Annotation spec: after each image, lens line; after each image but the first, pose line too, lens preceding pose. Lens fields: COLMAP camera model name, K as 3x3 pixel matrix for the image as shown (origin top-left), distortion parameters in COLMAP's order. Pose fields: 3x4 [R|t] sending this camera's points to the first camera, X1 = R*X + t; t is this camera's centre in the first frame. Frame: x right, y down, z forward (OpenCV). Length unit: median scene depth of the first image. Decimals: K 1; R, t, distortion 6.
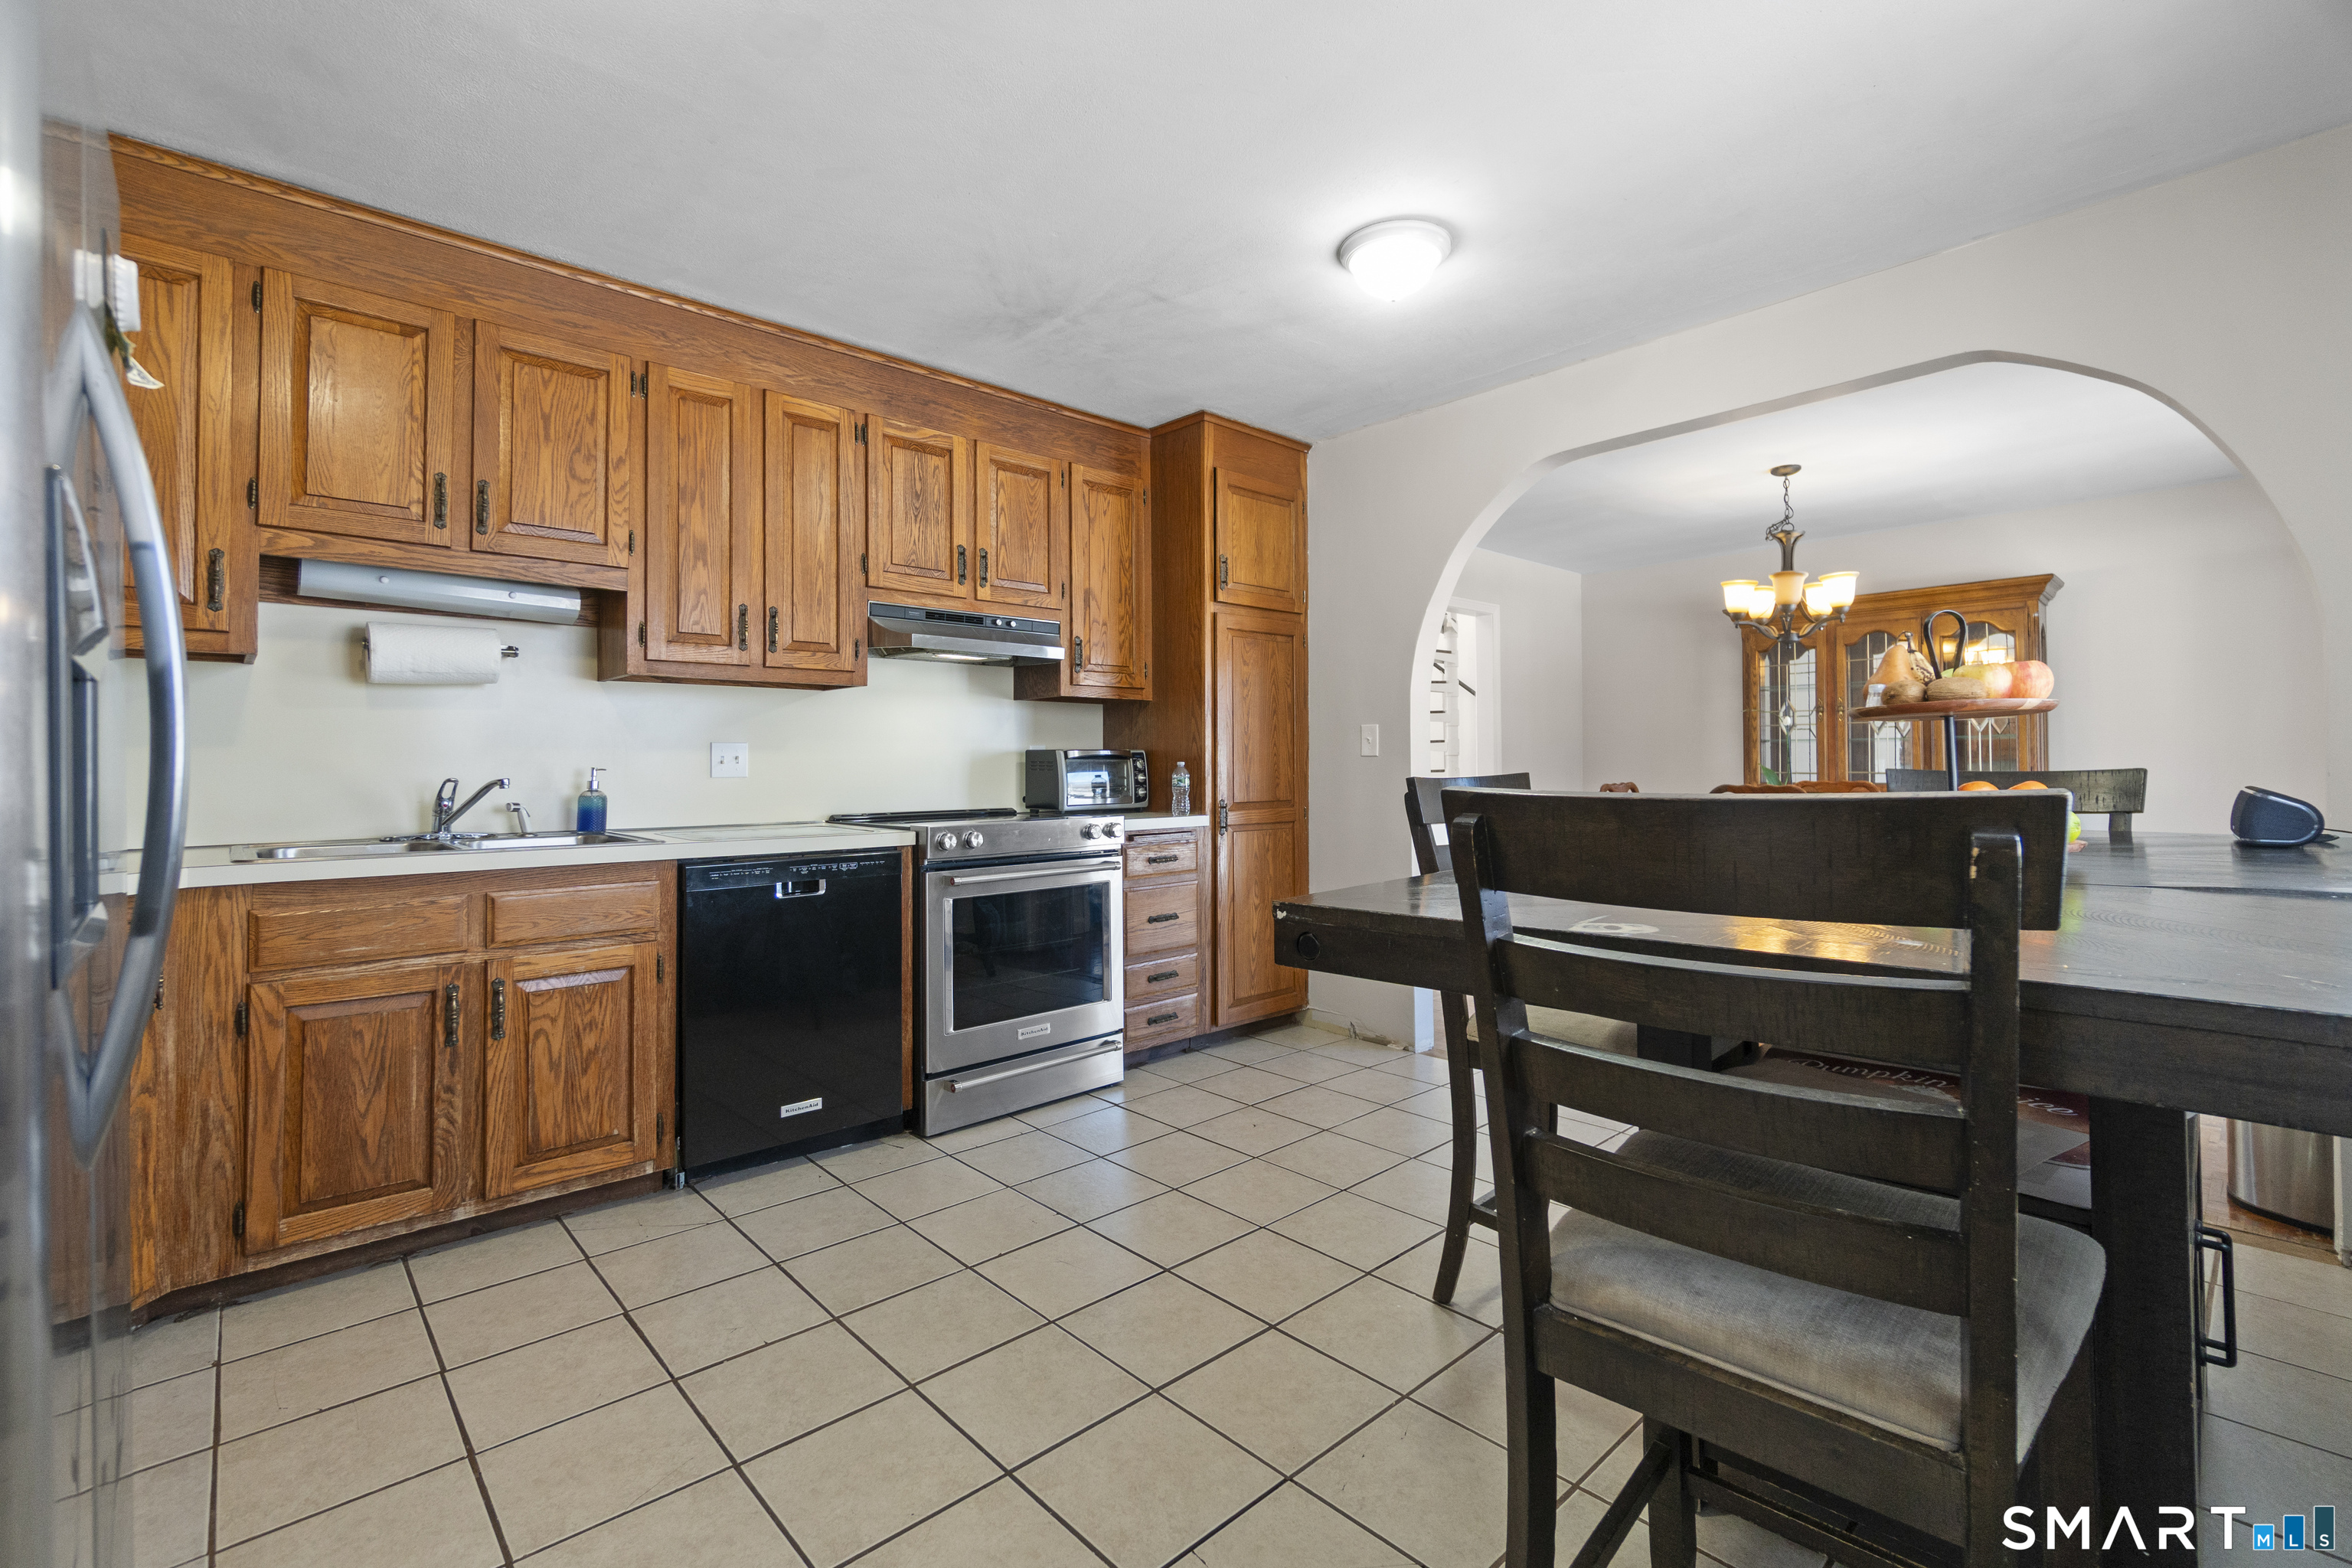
lens RADIAL K [[1021.3, 0, 1158.4], [0, 1021.3, 766.2], [0, 0, 1]] dist [-0.007826, -0.000631]
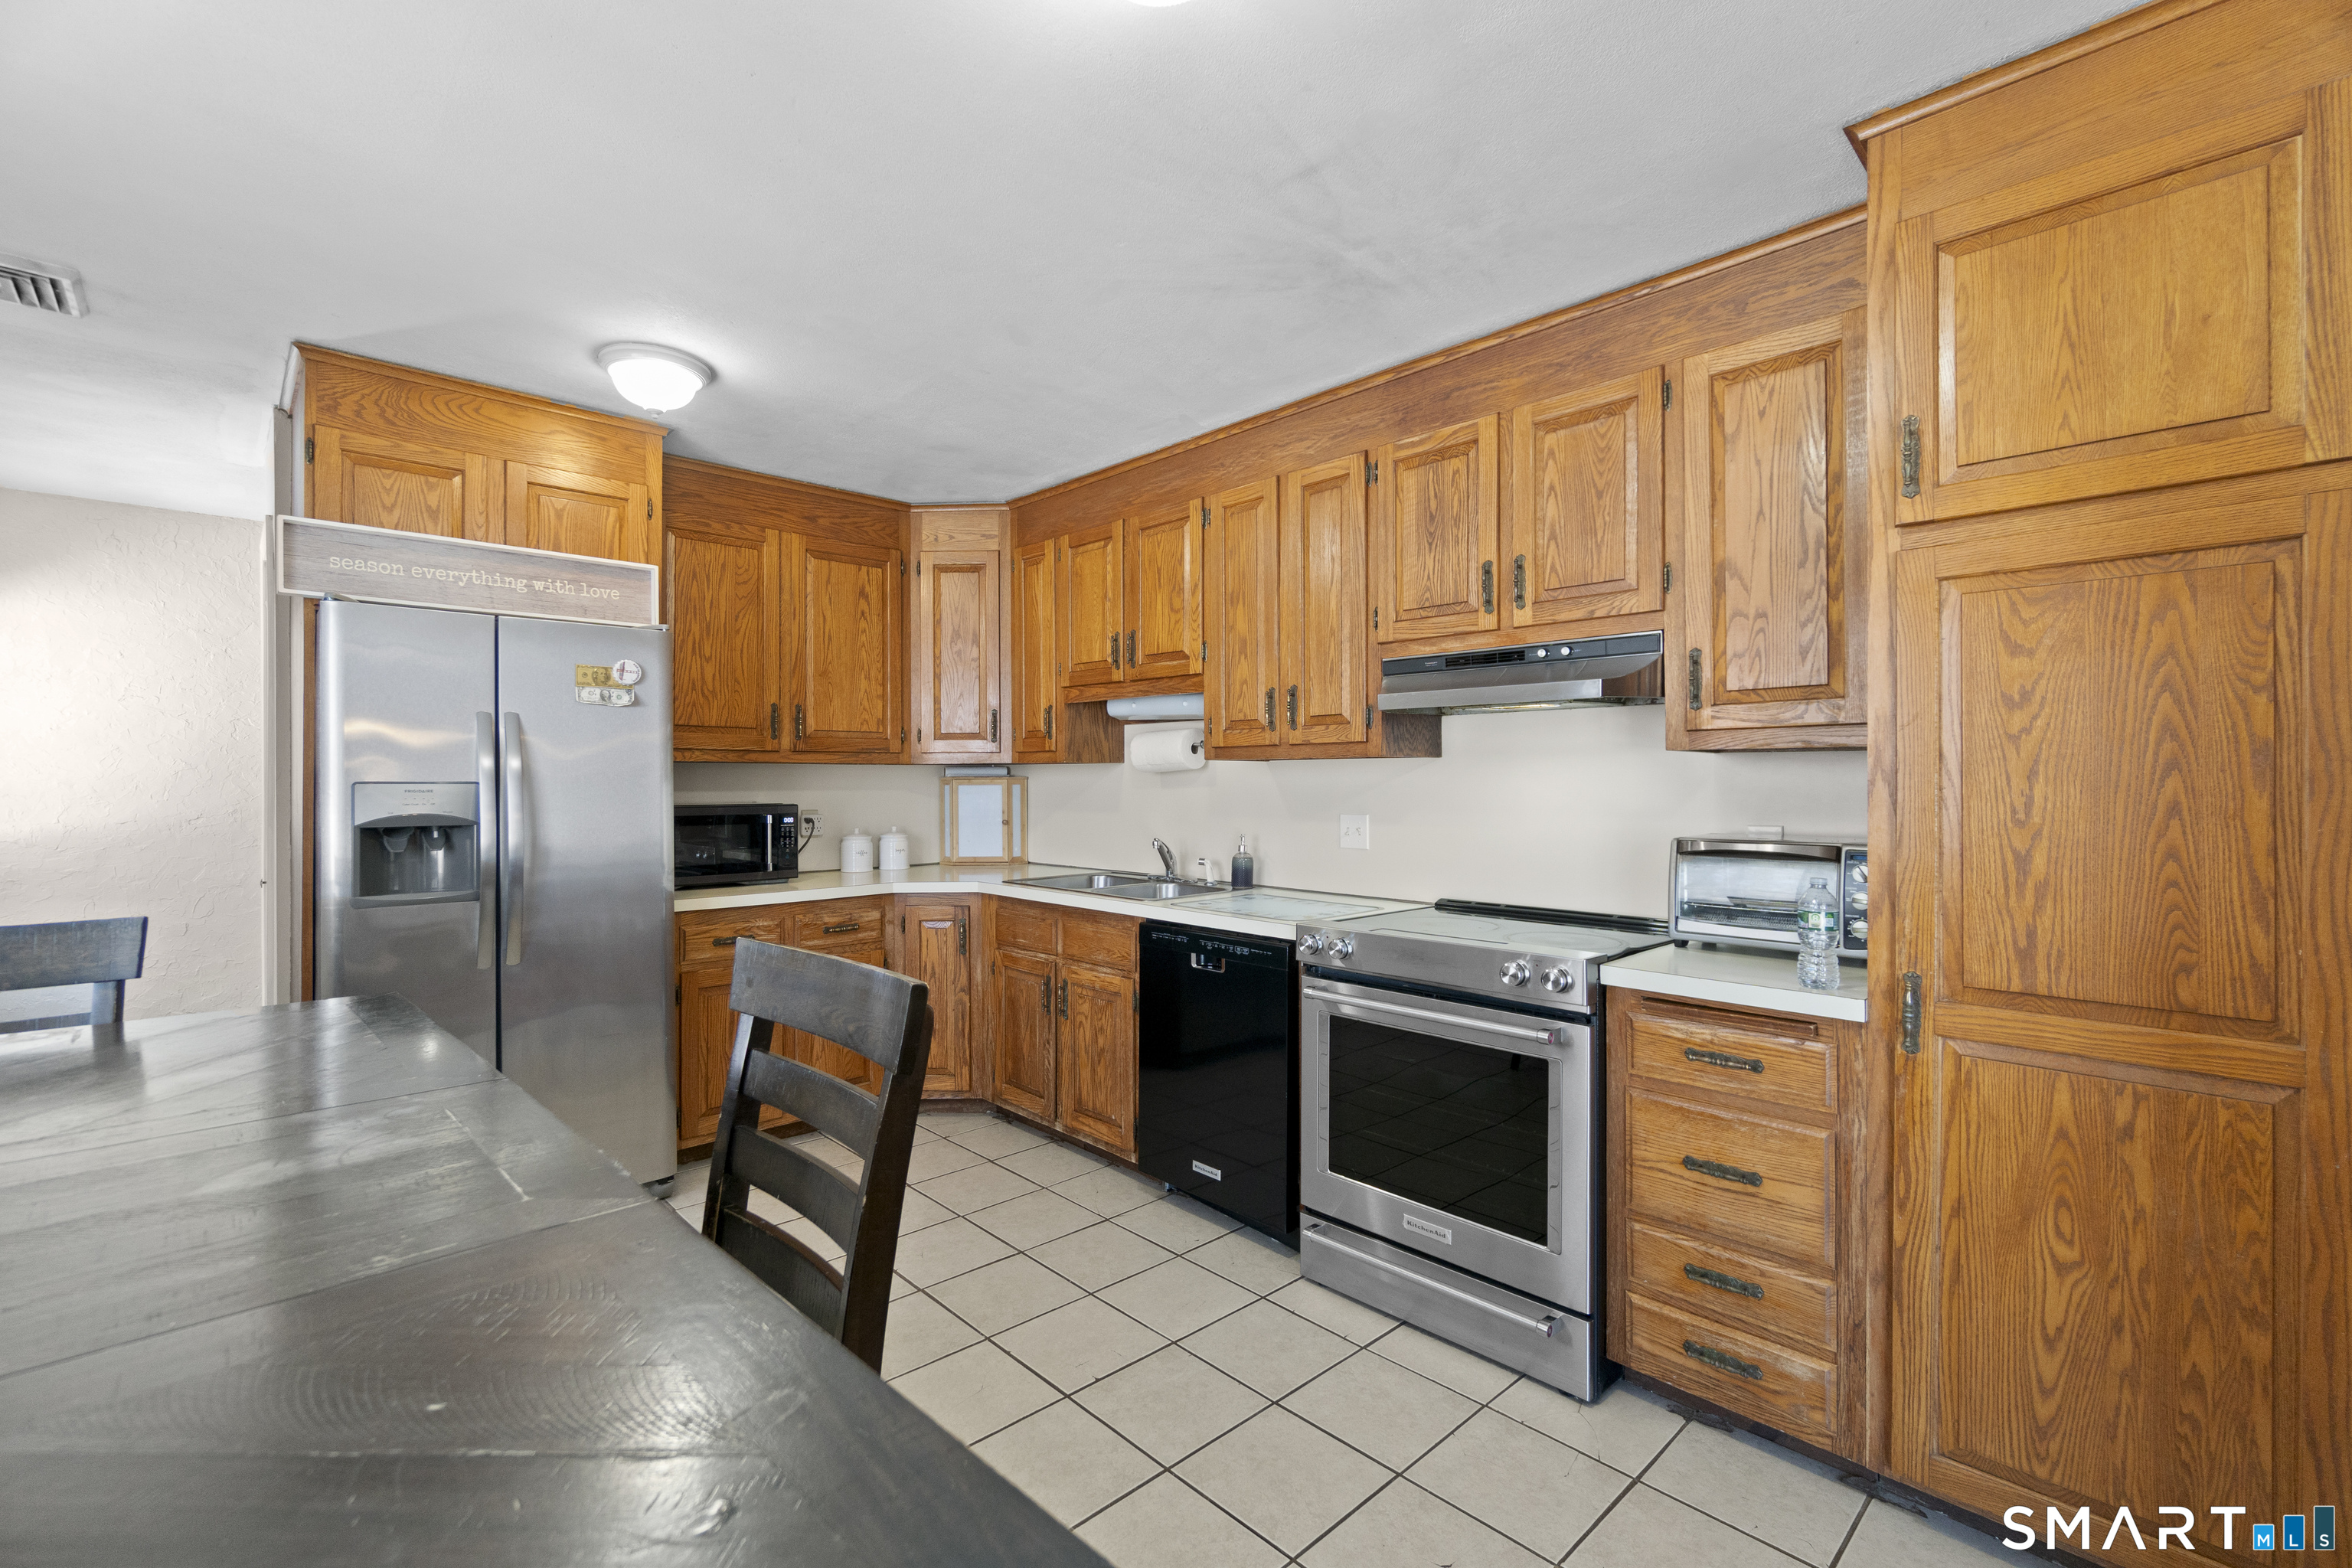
lens RADIAL K [[1027.1, 0, 1171.4], [0, 1027.1, 796.1], [0, 0, 1]] dist [-0.003295, -0.000142]
pose [[0.016462, 0.016857, -0.999722, 0.588905], [-0.007050, 0.999835, 0.016742, -0.057310], [0.999840, 0.006773, 0.016578, 0.794124]]
